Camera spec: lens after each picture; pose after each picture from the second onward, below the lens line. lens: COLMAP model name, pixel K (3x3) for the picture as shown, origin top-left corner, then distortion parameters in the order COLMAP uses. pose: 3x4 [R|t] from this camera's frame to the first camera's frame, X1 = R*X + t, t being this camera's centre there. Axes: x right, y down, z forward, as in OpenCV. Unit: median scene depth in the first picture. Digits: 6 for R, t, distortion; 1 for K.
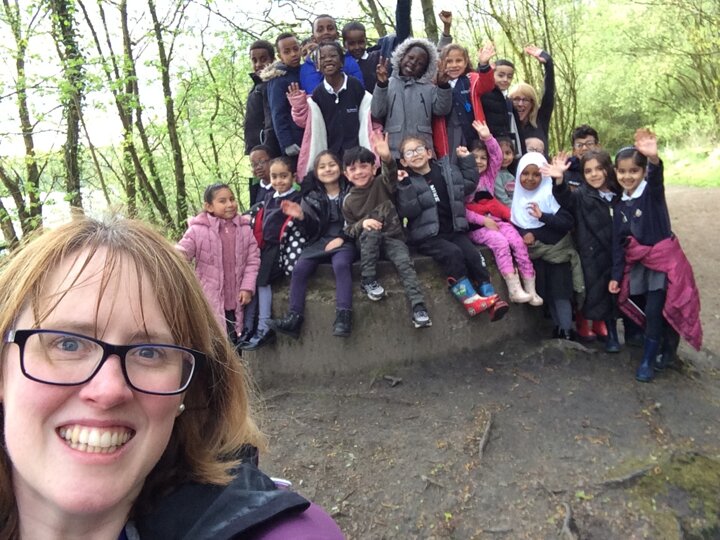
lens RADIAL K [[654.5, 0, 360.0], [0, 654.5, 270.0], [0, 0, 1]] dist [-0.007403, -0.002141]
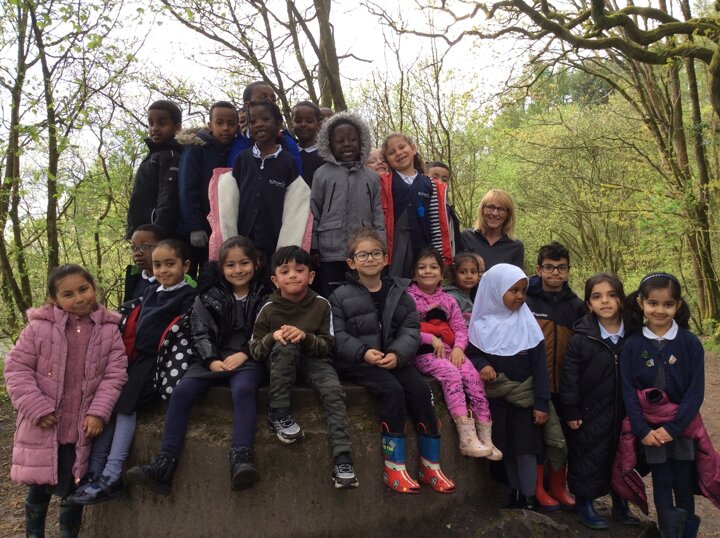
lens RADIAL K [[670.2, 0, 341.5], [0, 670.2, 269.6], [0, 0, 1]] dist [0.004153, 0.001271]
pose [[0.987918, 0.090284, 0.125961, -0.023400], [-0.064275, 0.978278, -0.197082, 0.001648], [-0.141019, 0.186604, 0.972262, 0.231173]]
